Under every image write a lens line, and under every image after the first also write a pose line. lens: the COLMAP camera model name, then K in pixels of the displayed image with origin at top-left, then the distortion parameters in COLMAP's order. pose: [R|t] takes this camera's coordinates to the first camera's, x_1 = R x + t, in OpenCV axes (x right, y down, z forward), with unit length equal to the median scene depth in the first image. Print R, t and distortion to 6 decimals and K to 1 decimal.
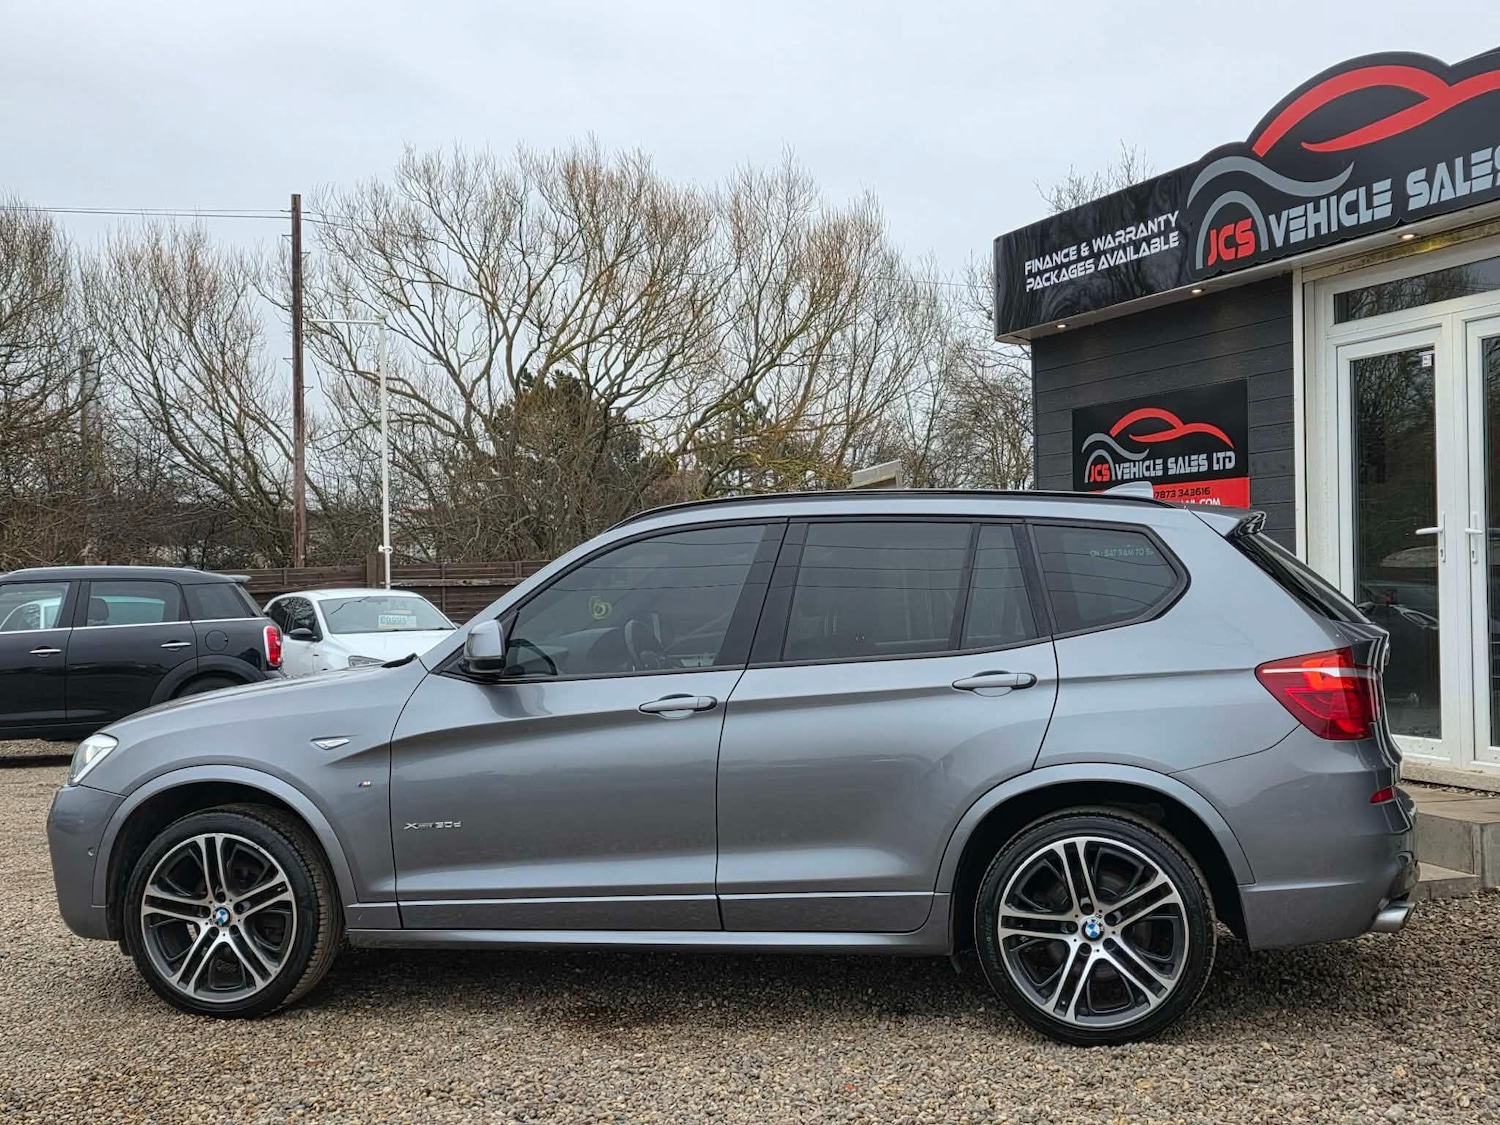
lens RADIAL K [[1908.5, 0, 758.6], [0, 1908.5, 594.8], [0, 0, 1]] dist [0.157521, -0.351595]
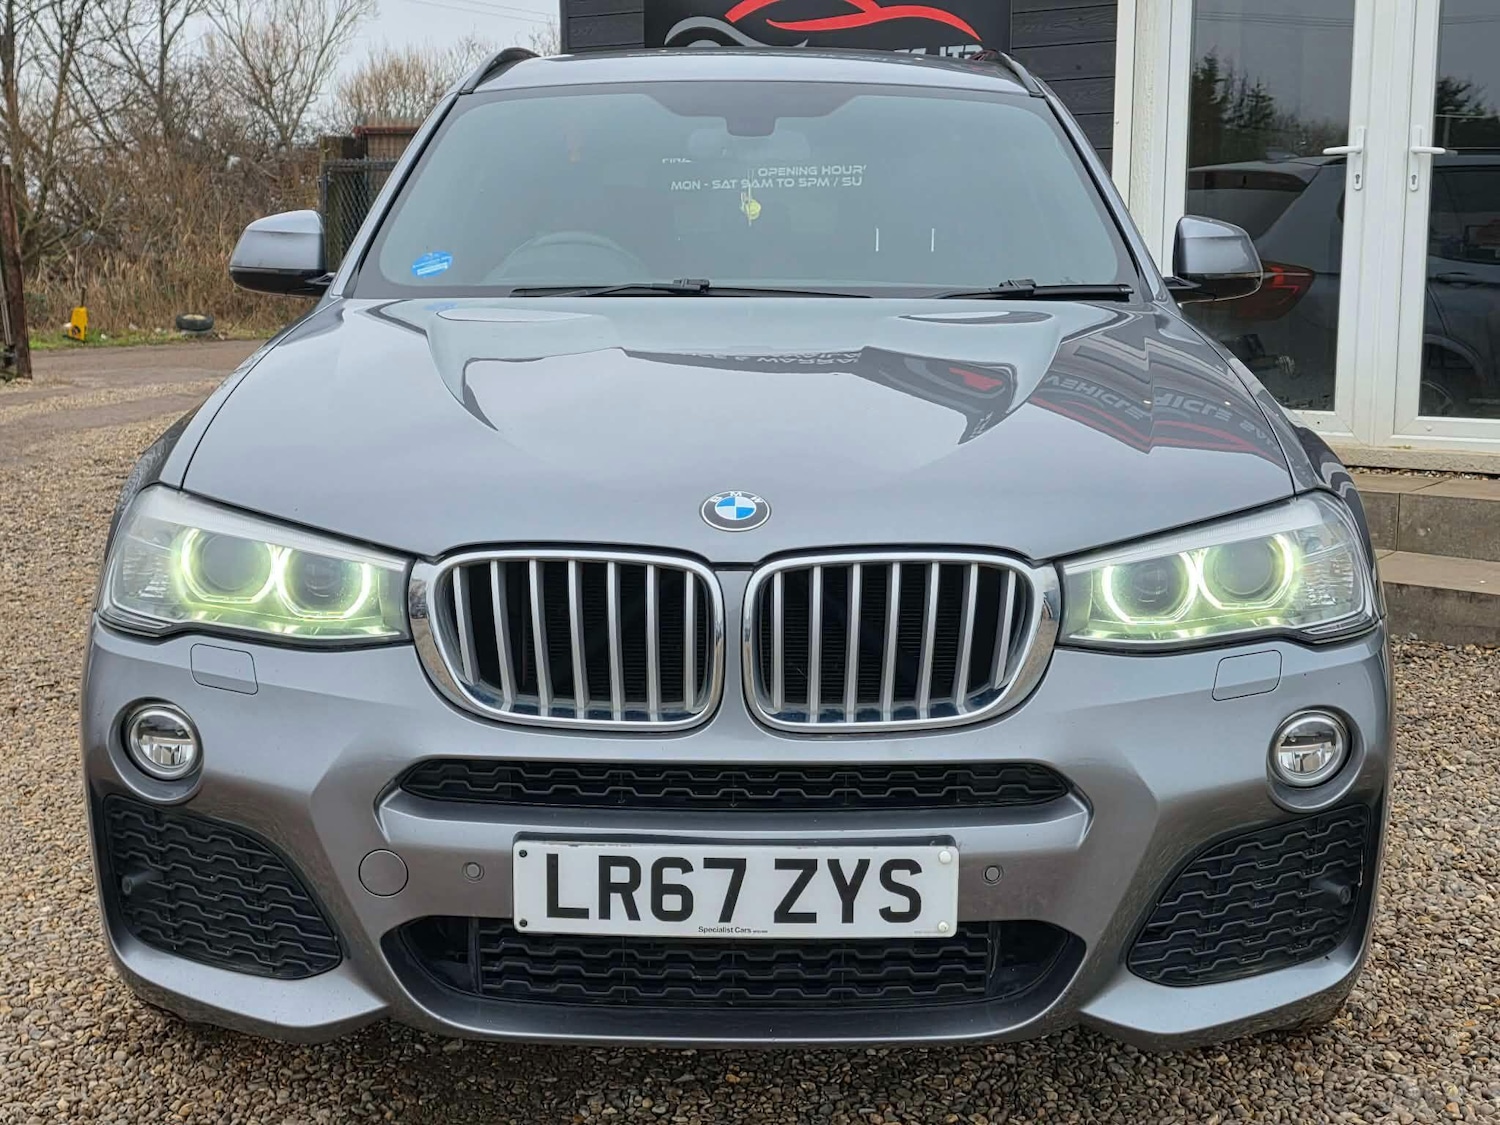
lens RADIAL K [[1945.3, 0, 749.6], [0, 1945.3, 581.0], [0, 0, 1]] dist [0.184365, -0.489955]
pose [[0.811933, -0.081855, 0.577984, -0.366979], [-0.004824, 0.989145, 0.146861, 0.025771], [-0.583731, -0.122029, 0.802725, 0.512635]]
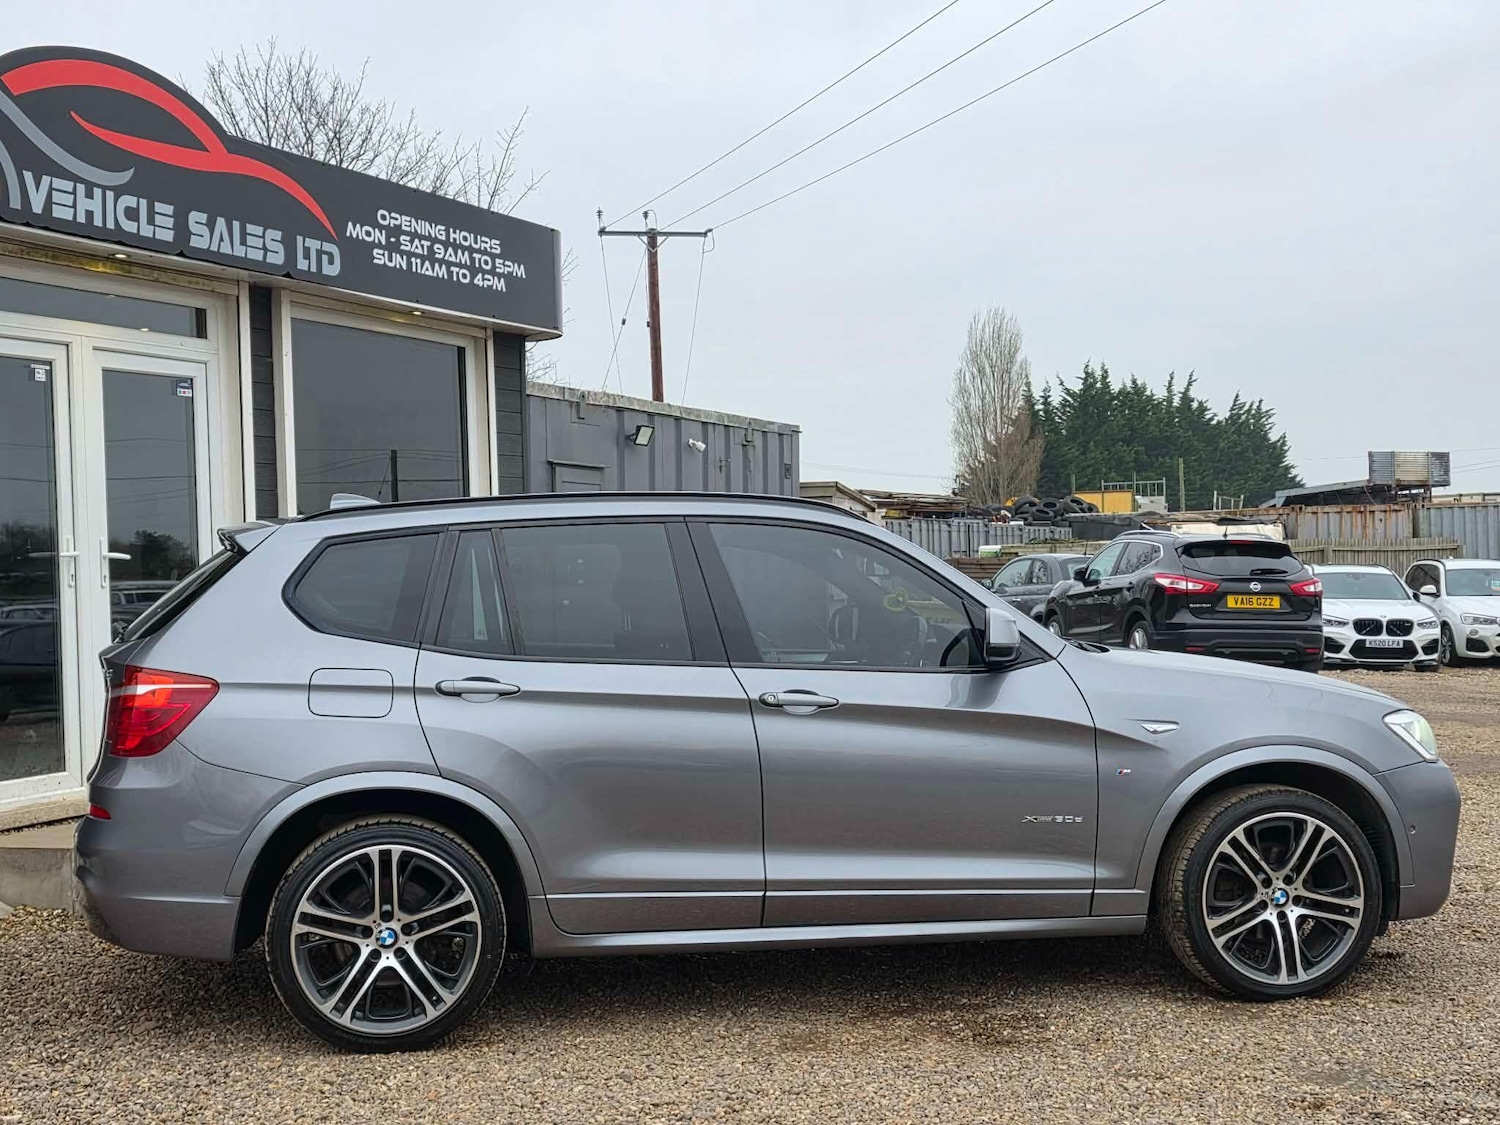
lens RADIAL K [[1949.9, 0, 757.8], [0, 1949.9, 590.9], [0, 0, 1]] dist [0.174846, -0.473619]
pose [[-0.724739, 0.024213, 0.688598, -0.629280], [0.044480, 0.998942, 0.011689, -0.012224], [-0.687586, 0.039101, -0.725049, 1.611791]]
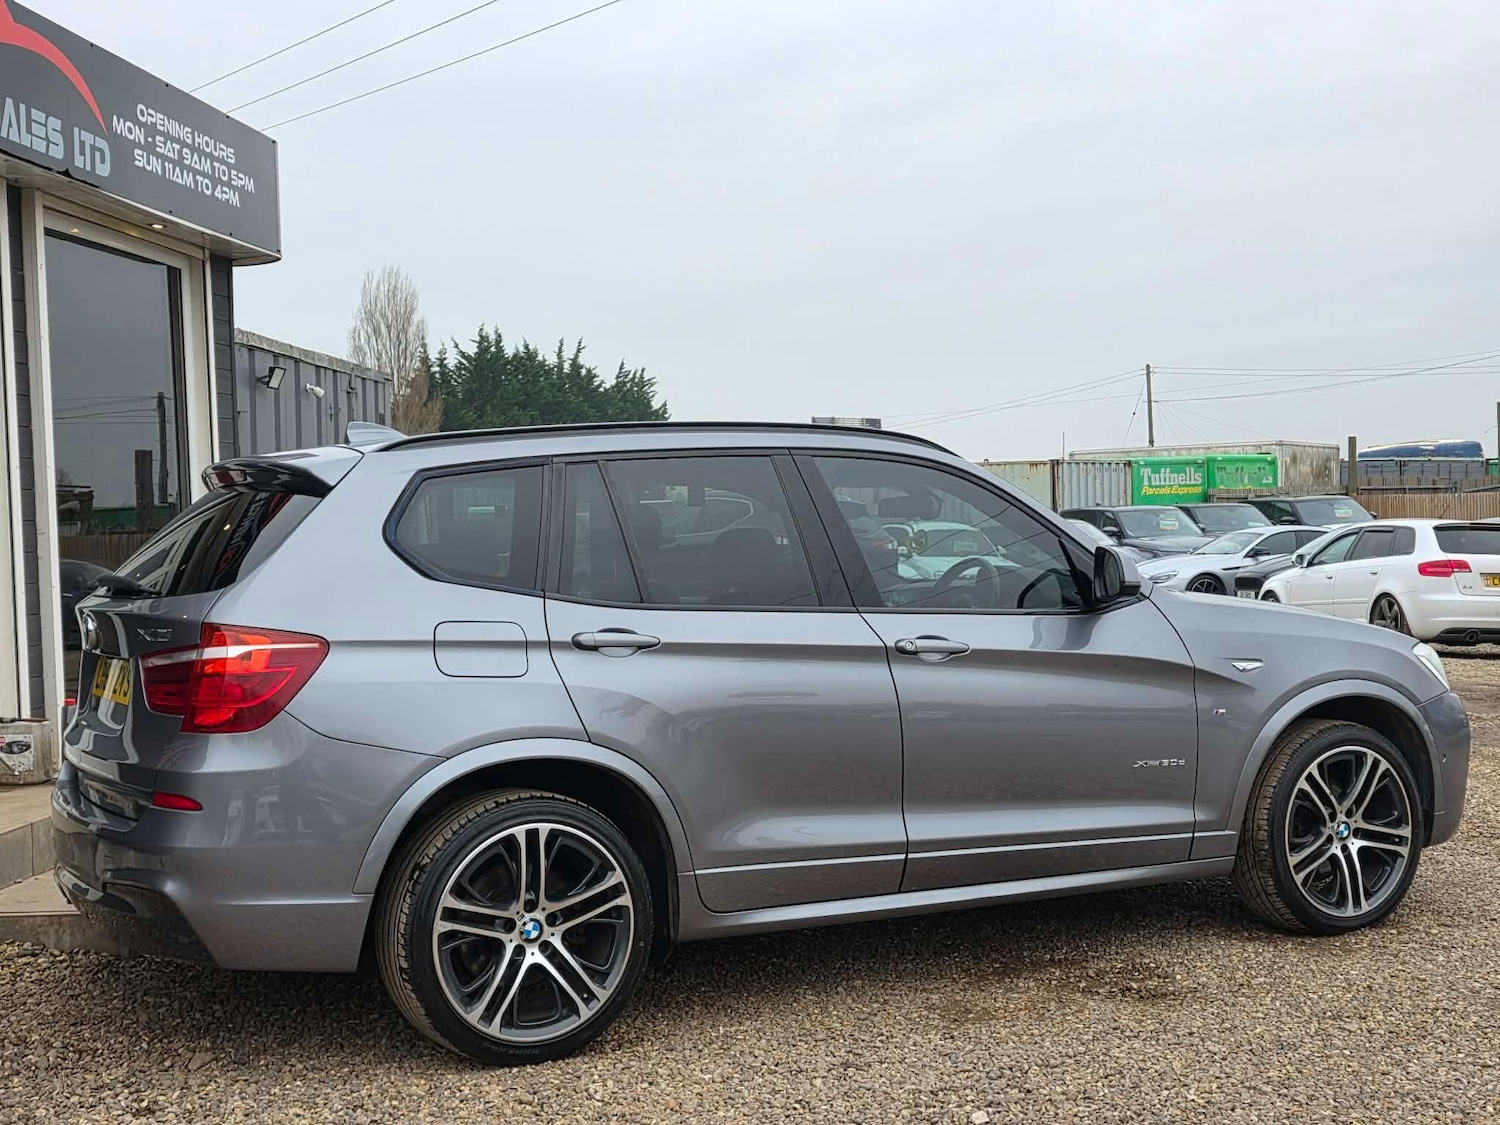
lens RADIAL K [[1945.3, 0, 749.6], [0, 1945.3, 581.0], [0, 0, 1]] dist [0.184365, -0.489955]
pose [[-0.903016, 0.027669, 0.428715, -0.359618], [0.049450, 0.997985, 0.039749, -0.014943], [-0.426752, 0.057093, -0.902565, 1.714116]]
